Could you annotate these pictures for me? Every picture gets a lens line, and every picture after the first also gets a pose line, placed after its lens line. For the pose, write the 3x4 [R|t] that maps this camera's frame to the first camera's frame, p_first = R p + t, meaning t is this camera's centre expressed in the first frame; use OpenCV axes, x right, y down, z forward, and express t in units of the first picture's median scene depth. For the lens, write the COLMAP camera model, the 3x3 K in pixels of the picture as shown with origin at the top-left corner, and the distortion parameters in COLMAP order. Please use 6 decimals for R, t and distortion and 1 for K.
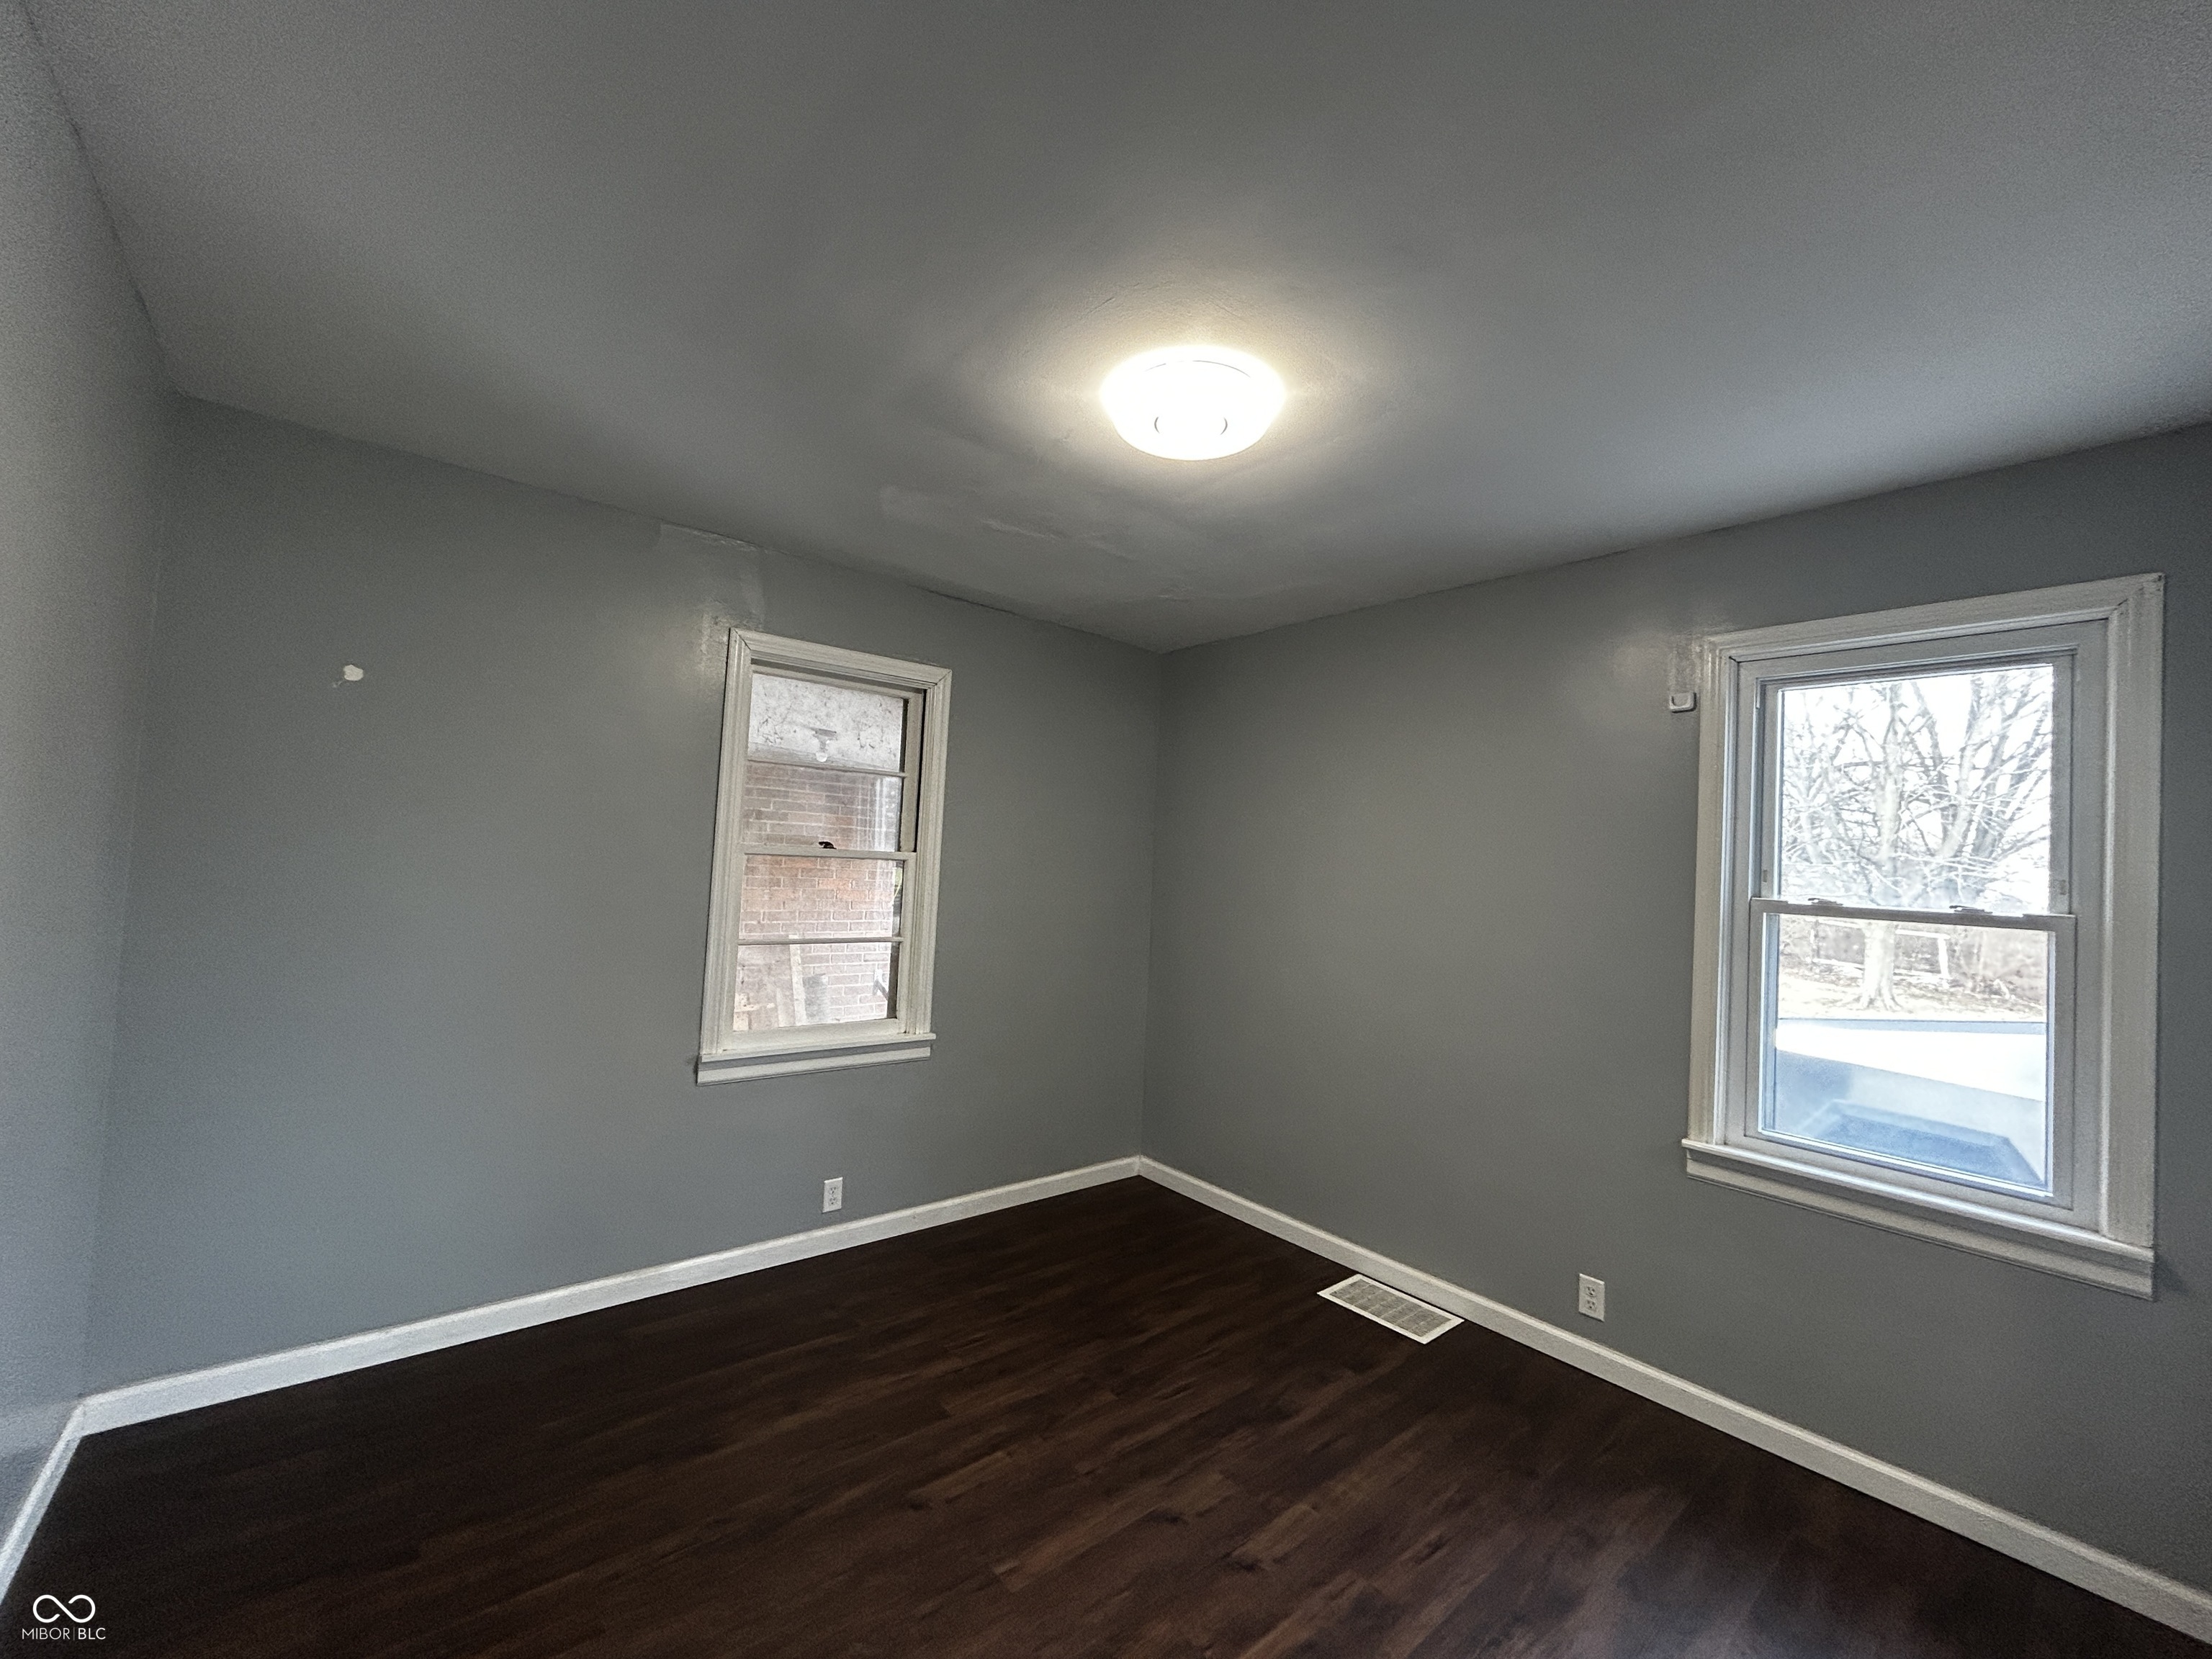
lens RADIAL K [[896.4, 0, 1098.8], [0, 896.4, 833.7], [0, 0, 1]] dist [-0.000946, 0.007196]
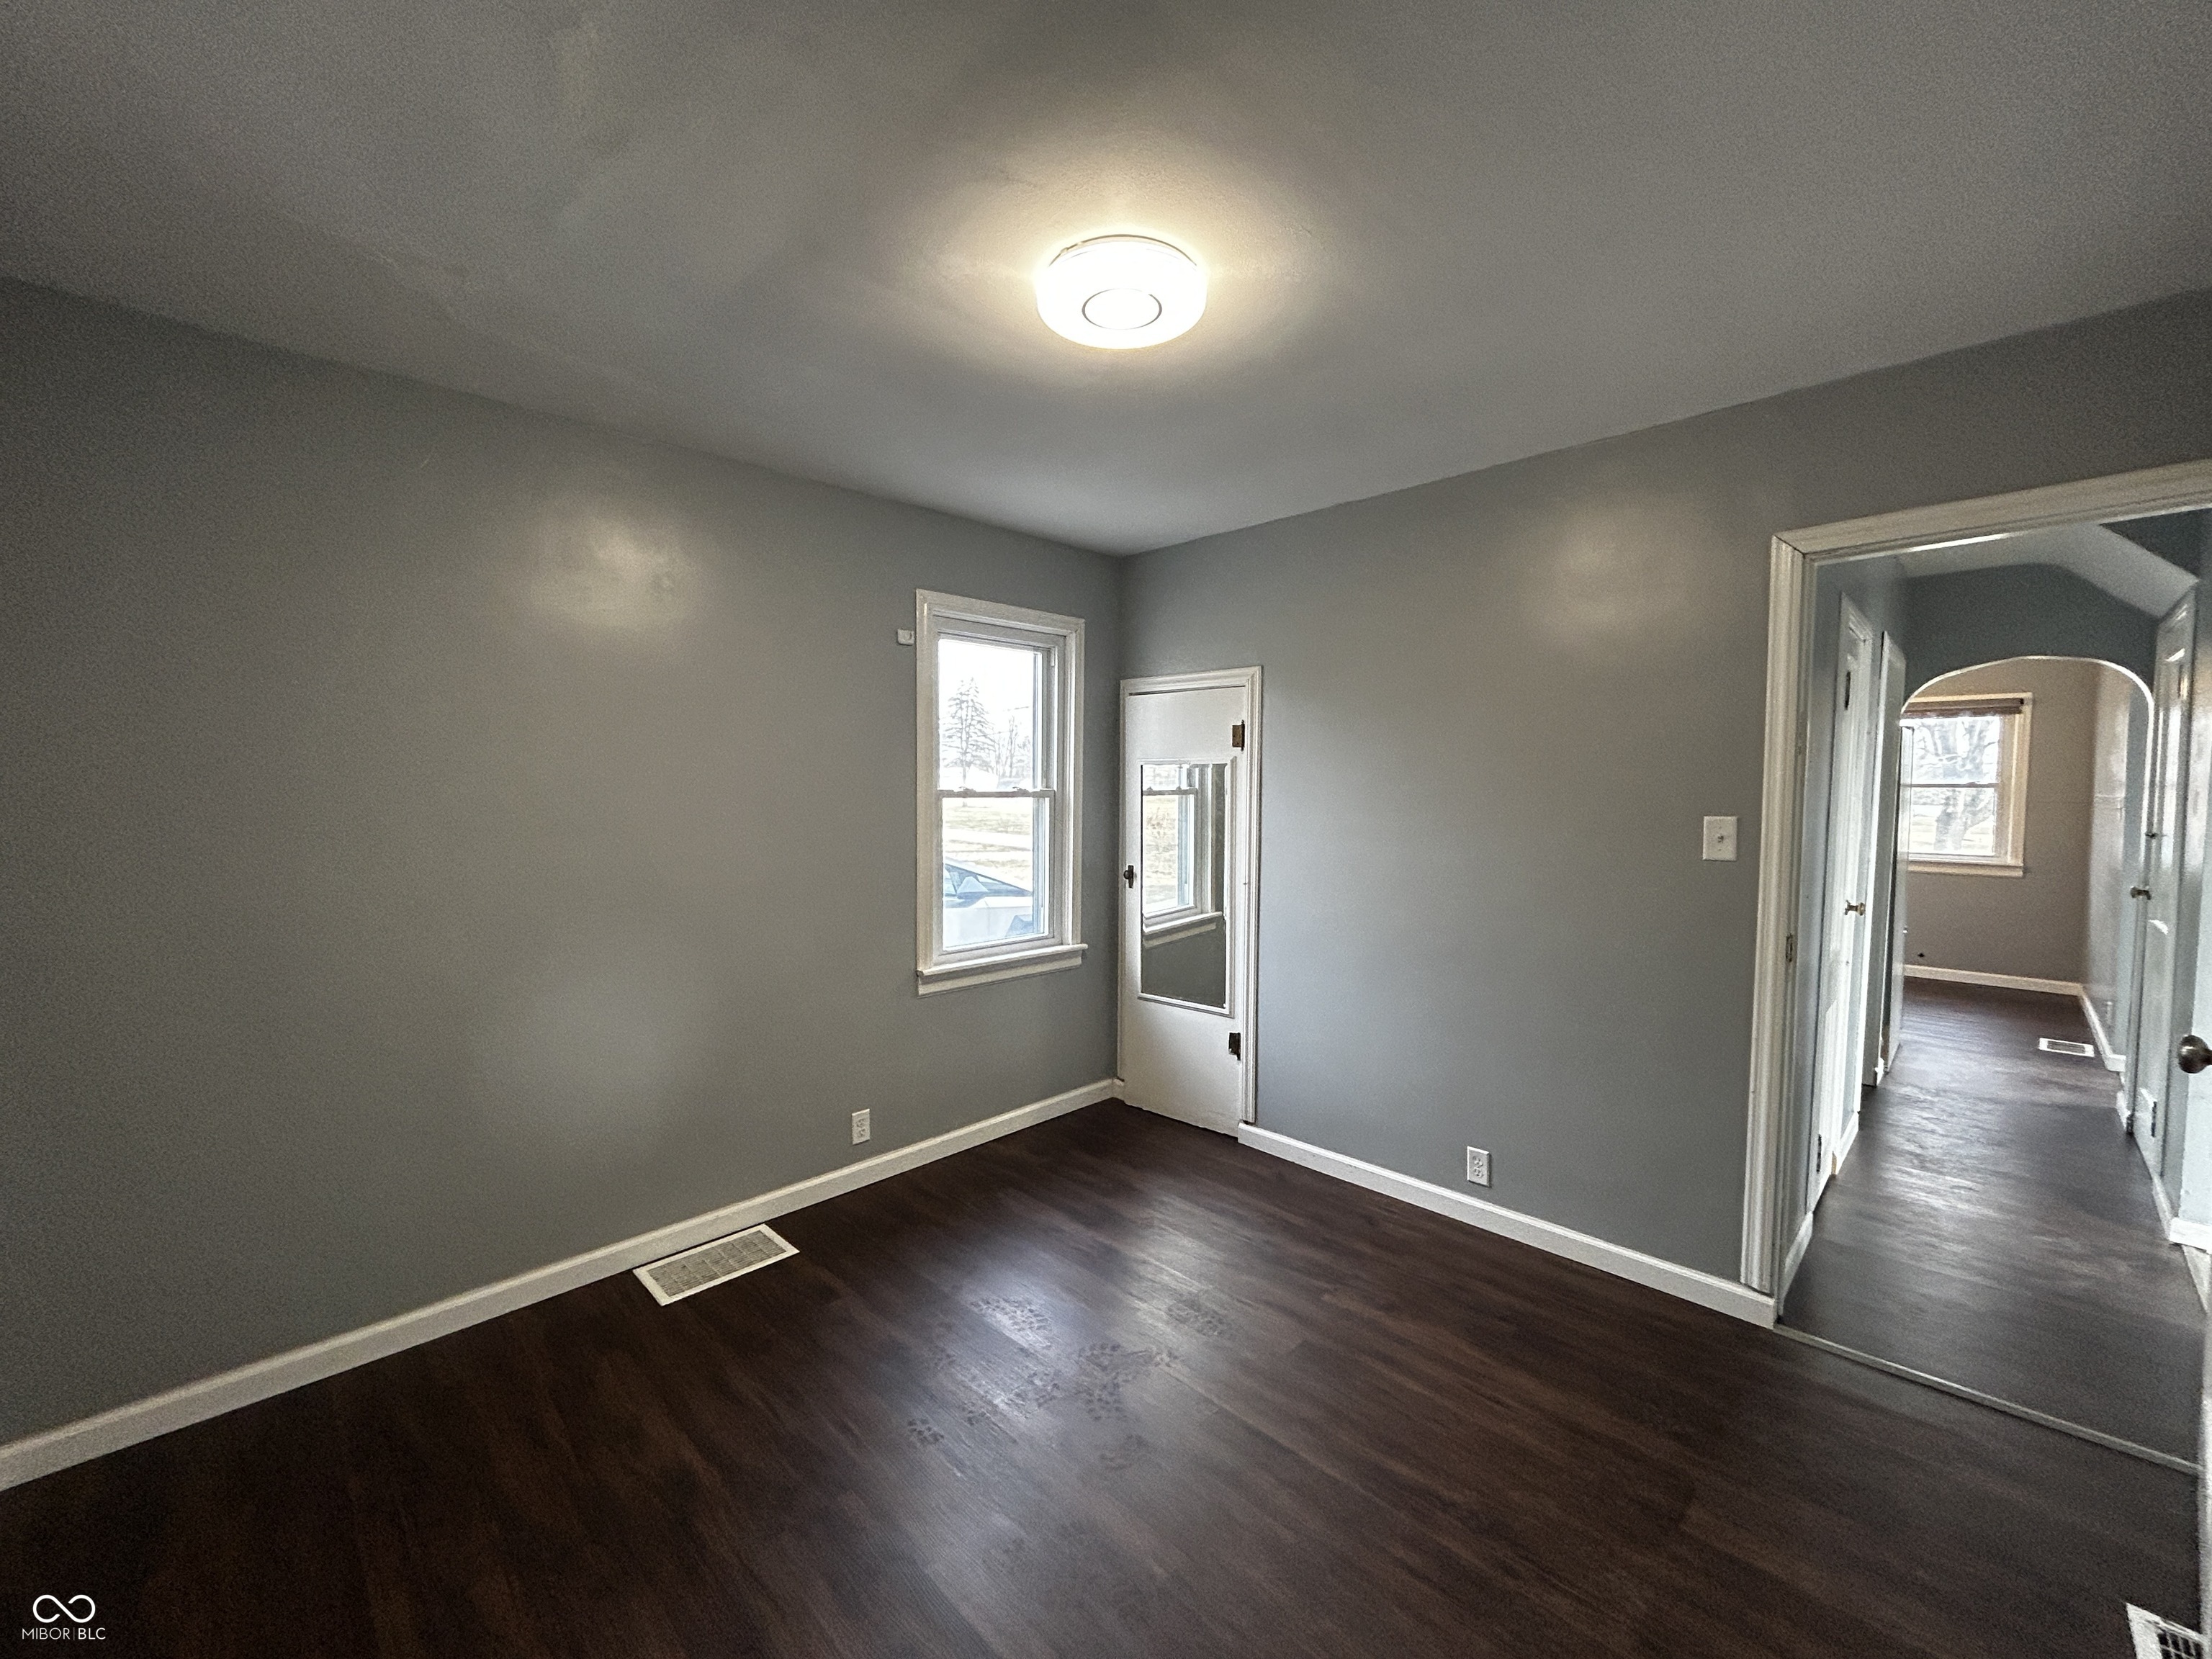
lens RADIAL K [[896.4, 0, 1098.8], [0, 896.4, 833.7], [0, 0, 1]] dist [-0.000946, 0.007196]
pose [[-0.102132, -0.079326, 0.991603, -0.684574], [-0.040362, 0.996325, 0.075547, 0.026894], [-0.993952, -0.032308, -0.104958, 0.888327]]
